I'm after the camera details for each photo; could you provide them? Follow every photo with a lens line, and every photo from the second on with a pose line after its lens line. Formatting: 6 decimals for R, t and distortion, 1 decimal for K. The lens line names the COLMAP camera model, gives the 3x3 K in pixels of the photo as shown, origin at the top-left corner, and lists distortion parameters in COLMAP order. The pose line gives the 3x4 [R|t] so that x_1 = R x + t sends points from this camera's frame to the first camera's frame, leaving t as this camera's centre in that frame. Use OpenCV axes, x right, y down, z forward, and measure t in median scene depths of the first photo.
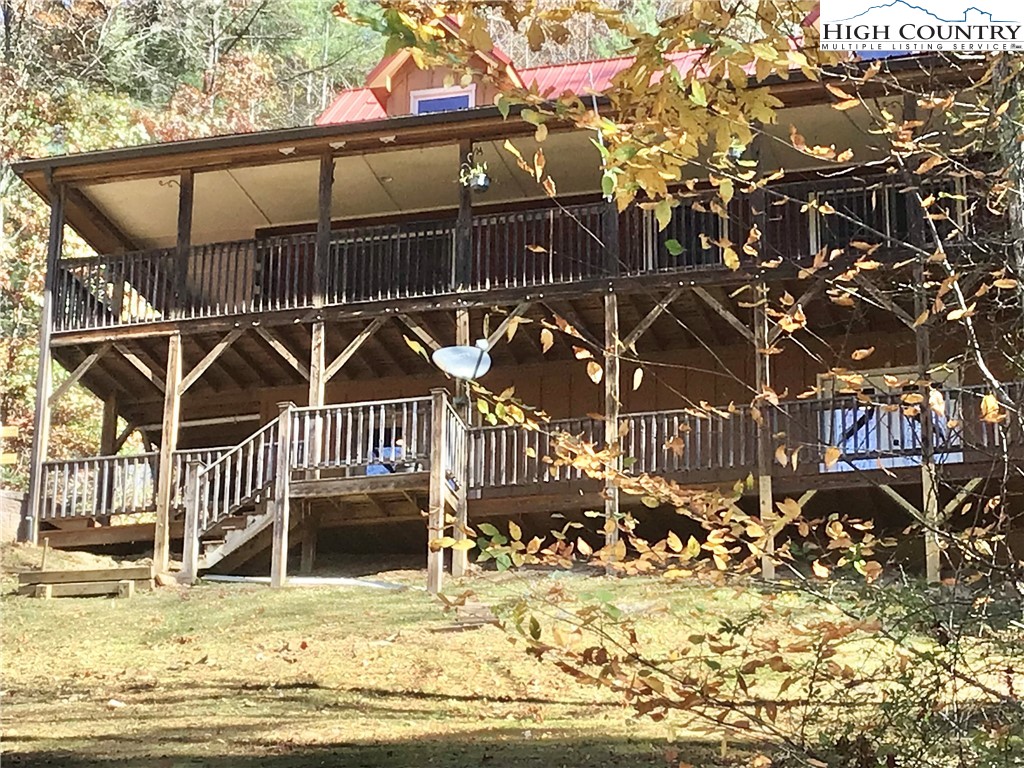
lens RADIAL K [[2590.6, 0, 512.0], [0, 2590.6, 384.0], [0, 0, 1]] dist [0.018424, 0.142036]
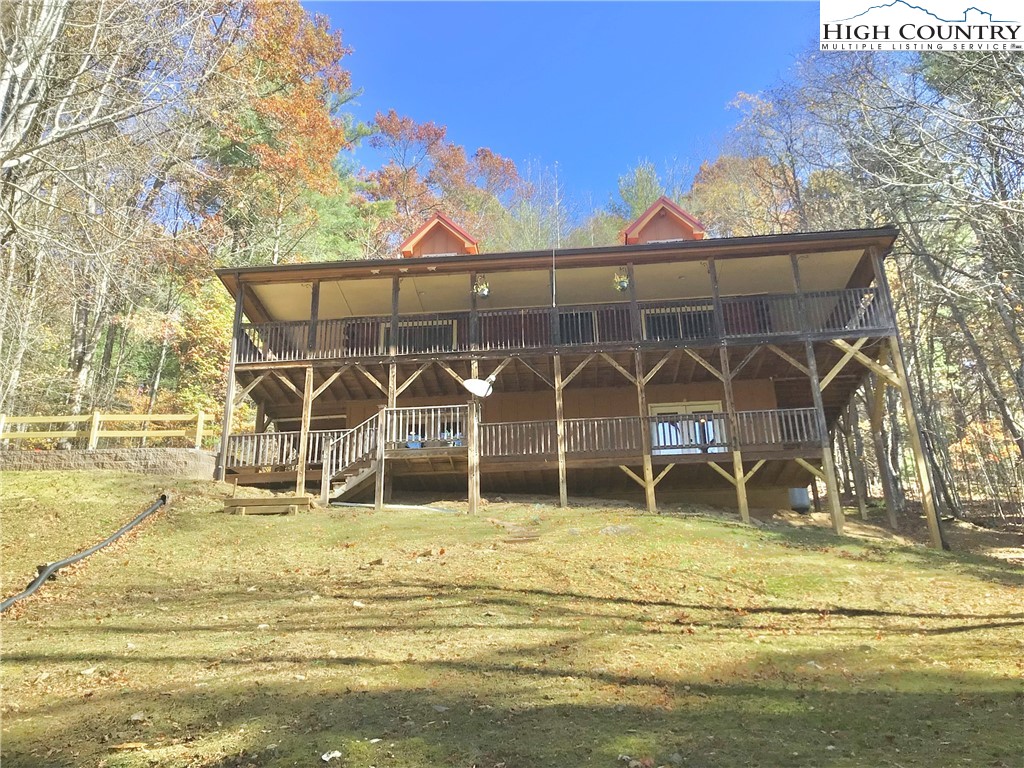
lens RADIAL K [[914.9, 0, 512.0], [0, 914.9, 384.0], [0, 0, 1]] dist [0.083472, 0.000033]
pose [[0.978349, 0.047258, 0.201494, -0.123749], [-0.037340, 0.997910, -0.052743, 0.021779], [-0.203565, 0.044077, 0.978069, 0.354274]]
